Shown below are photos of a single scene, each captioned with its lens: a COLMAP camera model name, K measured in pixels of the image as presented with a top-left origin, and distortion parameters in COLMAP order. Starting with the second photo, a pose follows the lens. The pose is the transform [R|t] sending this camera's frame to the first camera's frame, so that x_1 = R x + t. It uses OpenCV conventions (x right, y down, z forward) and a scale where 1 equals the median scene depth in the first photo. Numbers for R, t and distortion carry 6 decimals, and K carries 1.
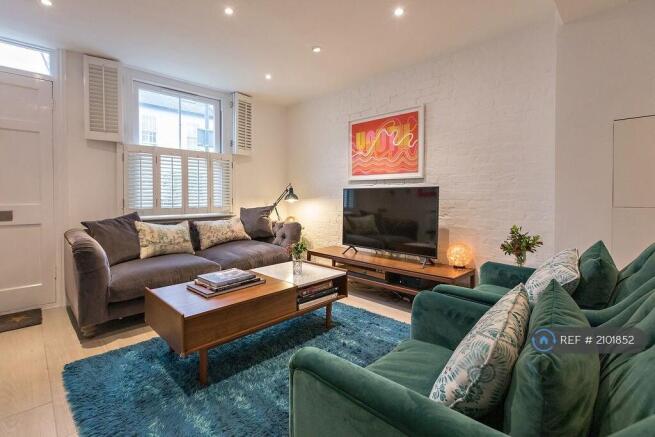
lens RADIAL K [[299.1, 0, 326.9], [0, 299.1, 201.4], [0, 0, 1]] dist [-0.000029, 0.000205]
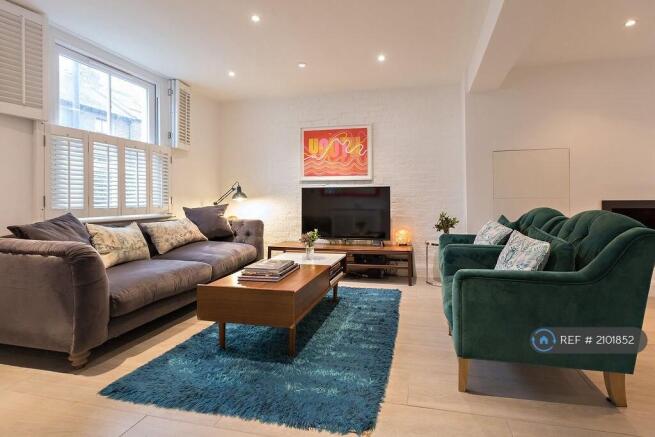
lens RADIAL K [[319.9, 0, 328.7], [0, 319.9, 198.1], [0, 0, 1]] dist [0.001915, 0.000305]
pose [[0.847617, -0.000672, 0.530609, -0.503216], [0.015195, 0.999620, -0.023006, 0.025817], [-0.530392, 0.027563, 0.847305, -0.062528]]
